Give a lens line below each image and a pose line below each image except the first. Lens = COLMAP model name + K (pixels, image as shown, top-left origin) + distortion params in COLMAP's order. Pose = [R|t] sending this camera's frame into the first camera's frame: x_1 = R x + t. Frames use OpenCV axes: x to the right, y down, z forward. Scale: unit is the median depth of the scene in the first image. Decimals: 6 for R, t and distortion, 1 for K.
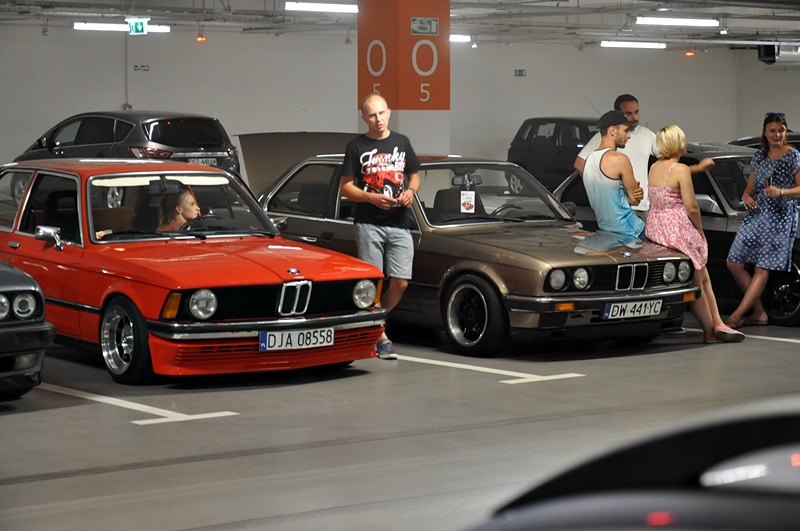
lens RADIAL K [[1991.1, 0, 400.1], [0, 1991.1, 262.5], [0, 0, 1]] dist [0.267371, 0.000000]
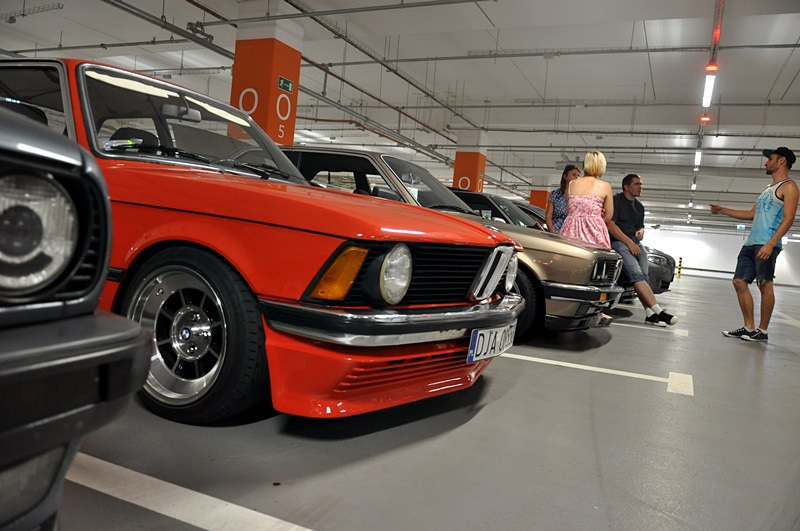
lens RADIAL K [[615.7, 0, 396.9], [0, 615.7, 269.9], [0, 0, 1]] dist [-0.028109, -0.001124]
pose [[0.880972, 0.058797, 0.469502, -0.167743], [-0.057546, 0.998198, -0.017027, 0.022137], [-0.469657, -0.012017, 0.882767, 0.852140]]
